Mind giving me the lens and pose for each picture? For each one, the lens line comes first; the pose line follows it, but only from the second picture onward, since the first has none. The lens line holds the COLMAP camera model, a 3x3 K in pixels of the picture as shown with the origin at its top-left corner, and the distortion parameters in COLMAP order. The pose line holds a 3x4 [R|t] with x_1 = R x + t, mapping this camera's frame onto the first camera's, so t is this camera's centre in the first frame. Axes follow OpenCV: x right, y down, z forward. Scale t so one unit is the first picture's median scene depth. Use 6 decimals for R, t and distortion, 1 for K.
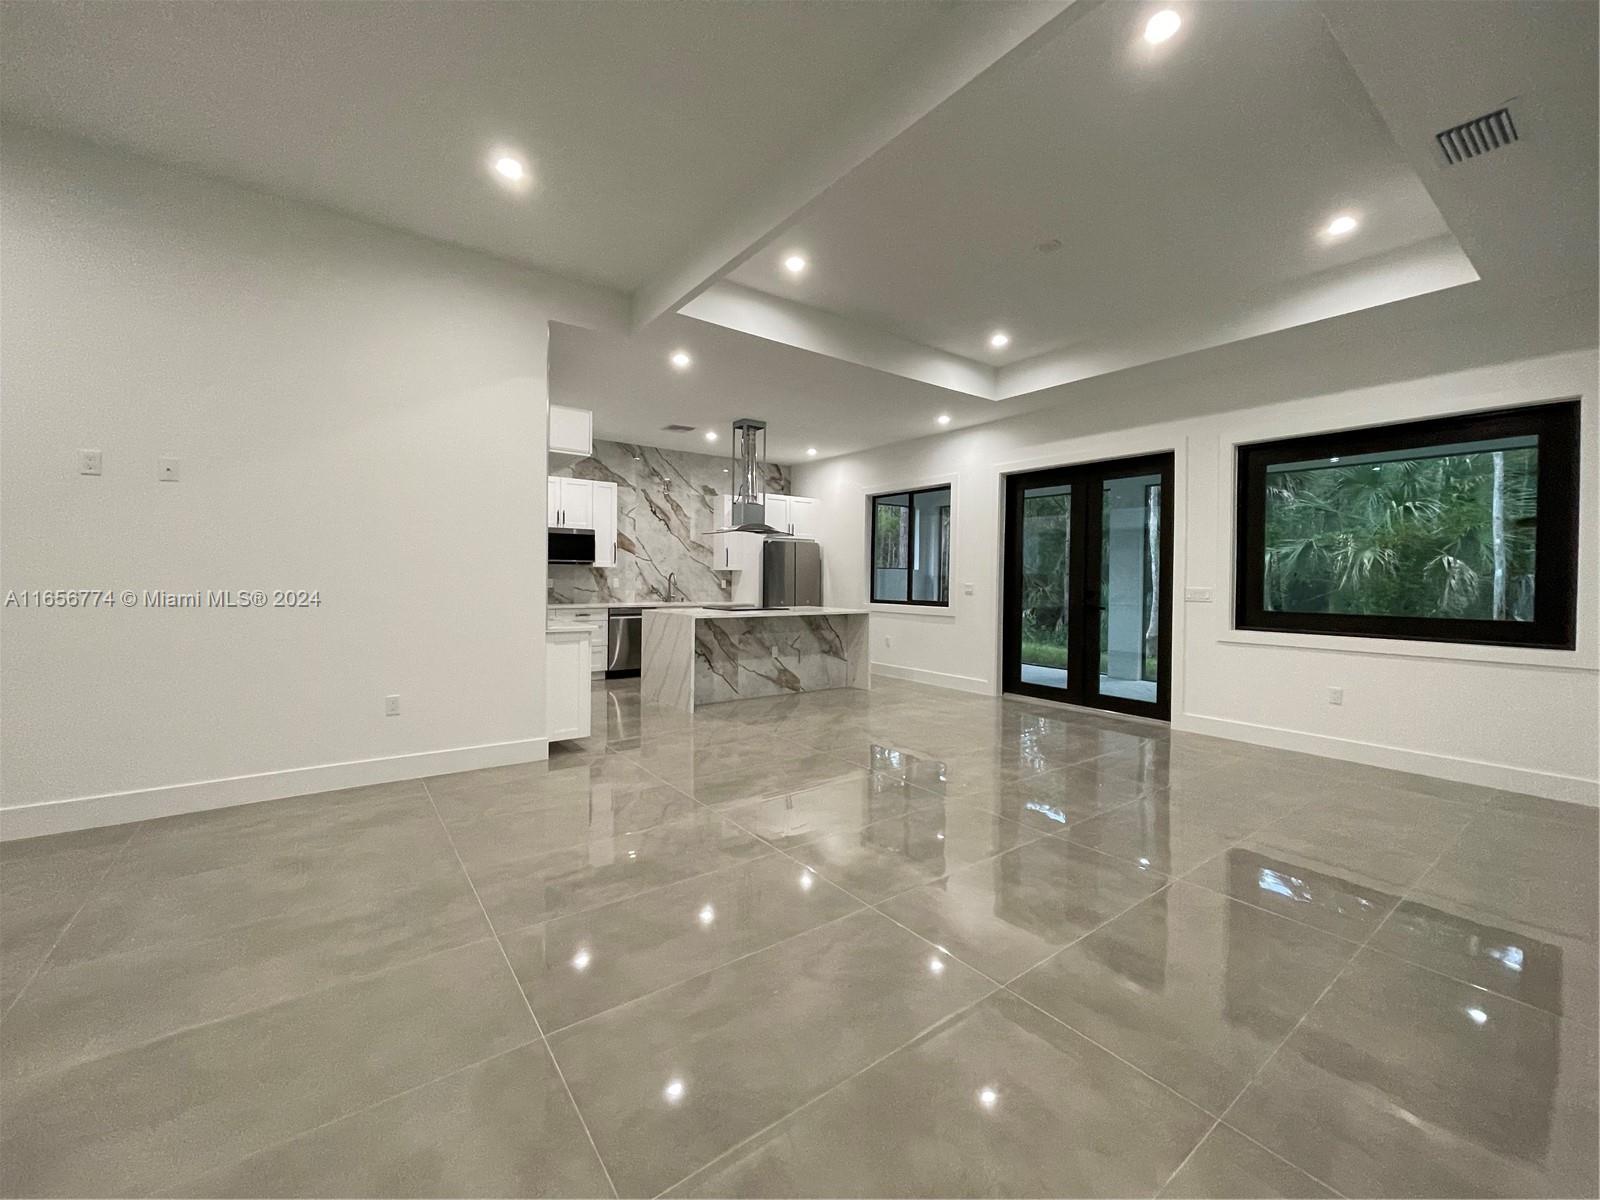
lens RADIAL K [[641.7, 0, 808.4], [0, 641.7, 591.8], [0, 0, 1]] dist [-0.000568, -0.000471]
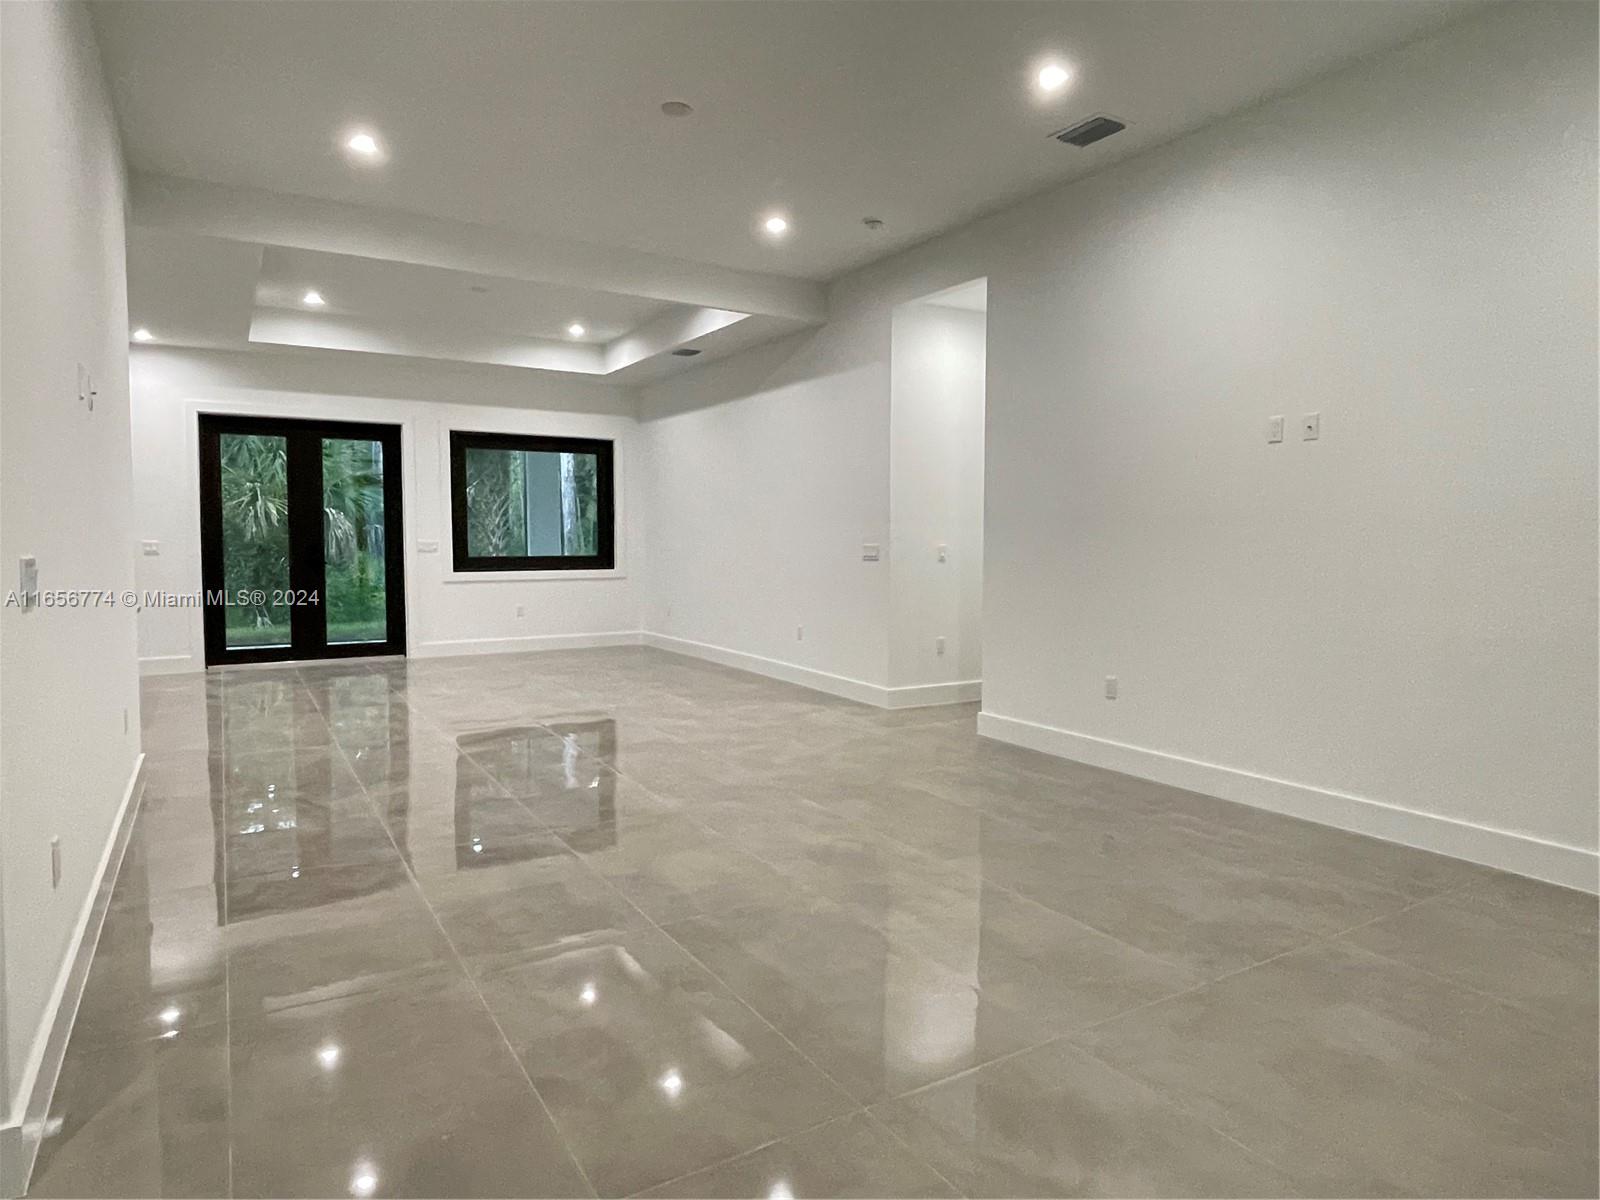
lens RADIAL K [[963.0, 0, 811.9], [0, 963.0, 590.8], [0, 0, 1]] dist [0.001382, -0.002584]
pose [[0.091191, -0.069491, 0.993406, -0.891709], [0.021419, 0.997468, 0.067809, -0.014873], [-0.995603, 0.015095, 0.092448, 0.064680]]
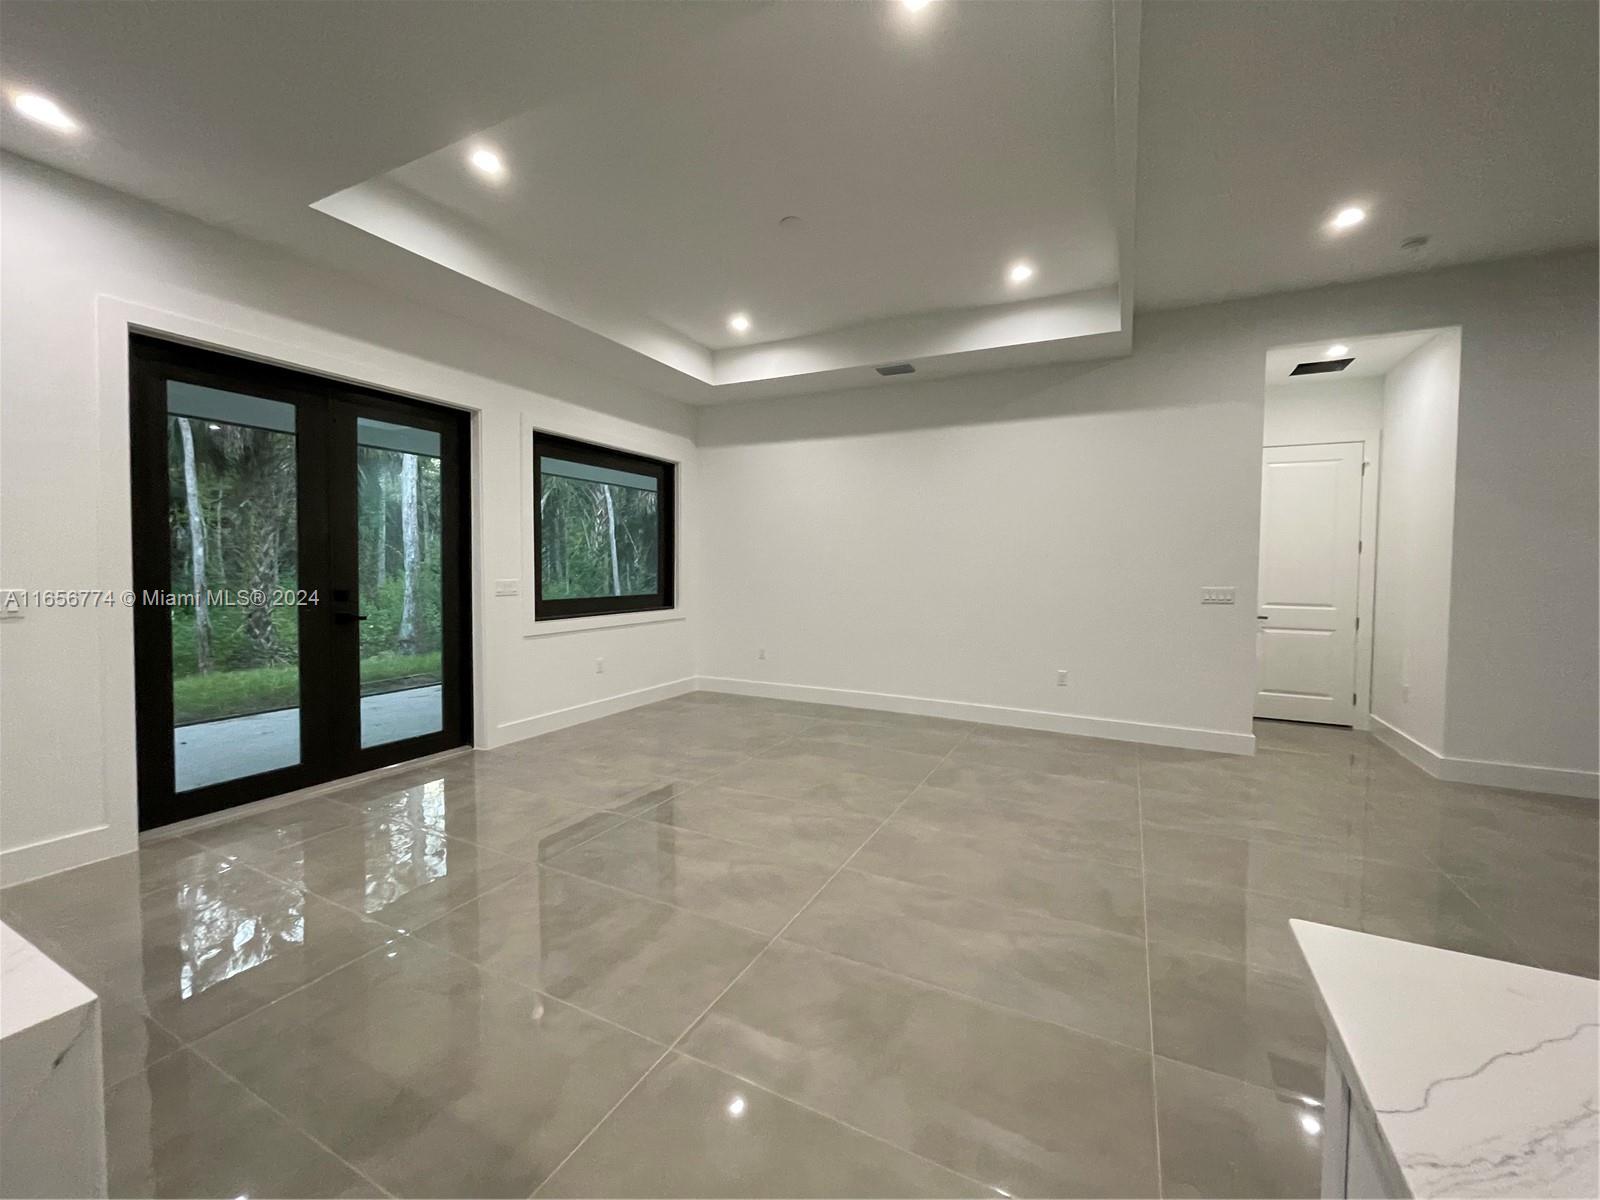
lens RADIAL K [[641.7, 0, 802.3], [0, 641.7, 587.4], [0, 0, 1]] dist [-0.000568, -0.000471]
pose [[-0.420339, -0.047292, 0.906134, -0.270086], [0.005387, 0.998493, 0.054612, -0.031368], [-0.907351, 0.027837, -0.419451, 0.752673]]
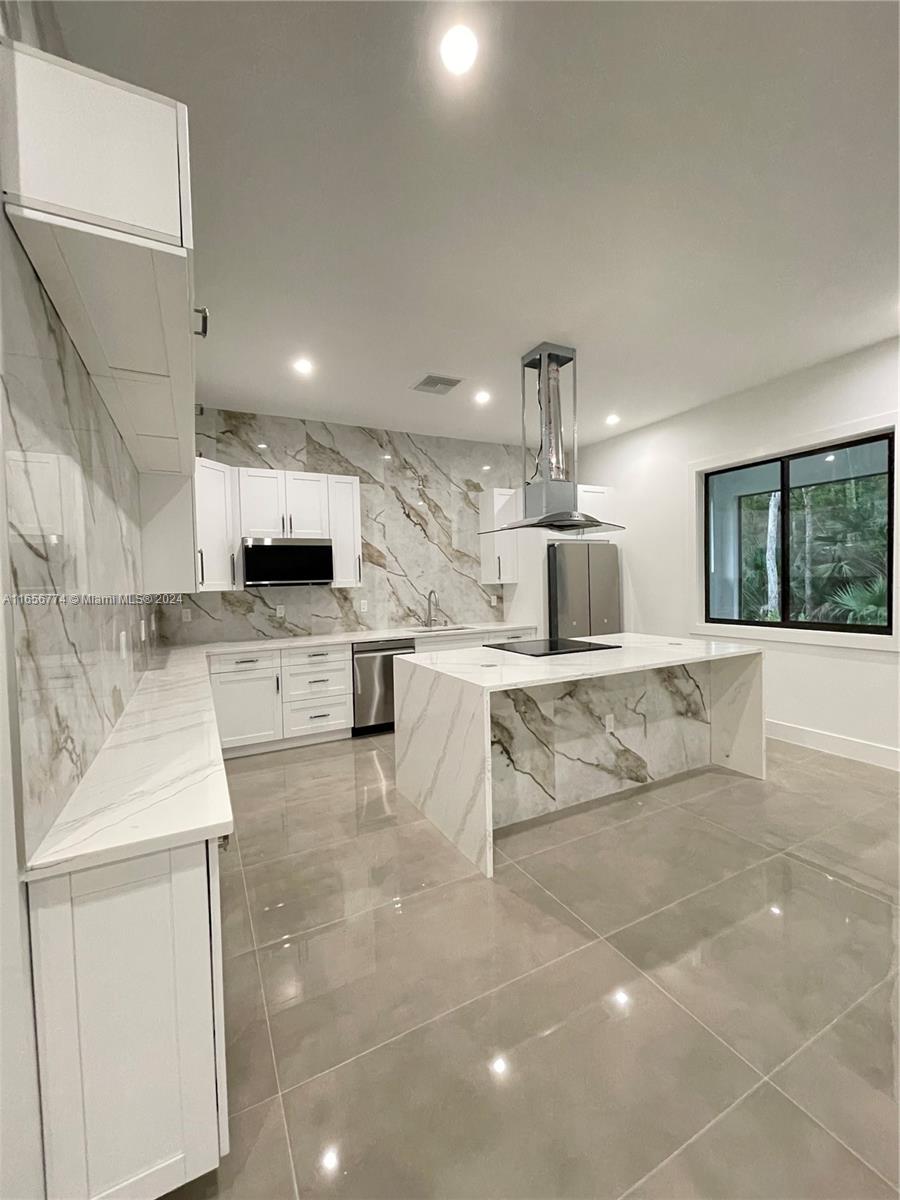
lens RADIAL K [[481.3, 0, 440.3], [0, 481.3, 596.4], [0, 0, 1]] dist [-0.000568, -0.000471]
pose [[0.984146, -0.031123, -0.174610, -0.121120], [0.032890, 0.999433, 0.007236, -0.031763], [0.174286, -0.012864, 0.984611, 0.509575]]
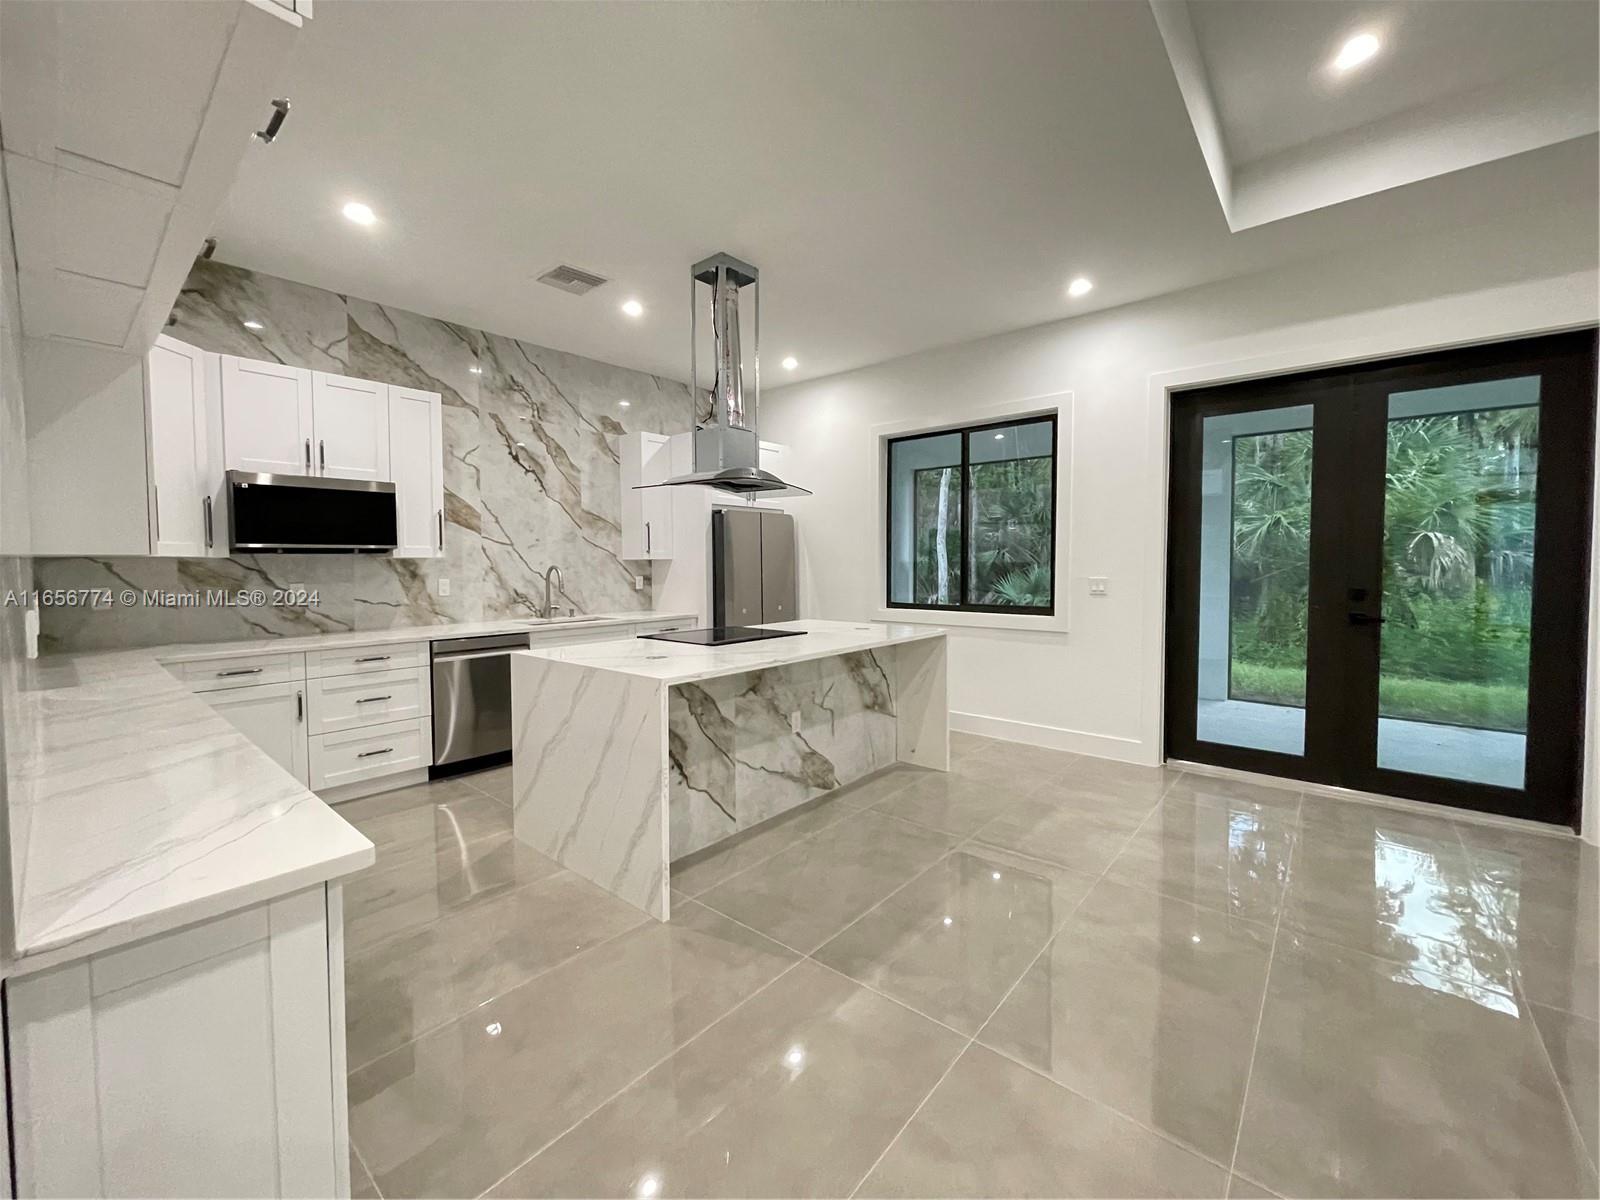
lens RADIAL K [[641.7, 0, 806.0], [0, 641.7, 588.9], [0, 0, 1]] dist [-0.000568, -0.000471]
pose [[0.973984, -0.025502, 0.225175, -0.150048], [0.020853, 0.999518, 0.023002, -0.021639], [-0.225653, -0.017708, 0.974047, 0.487371]]
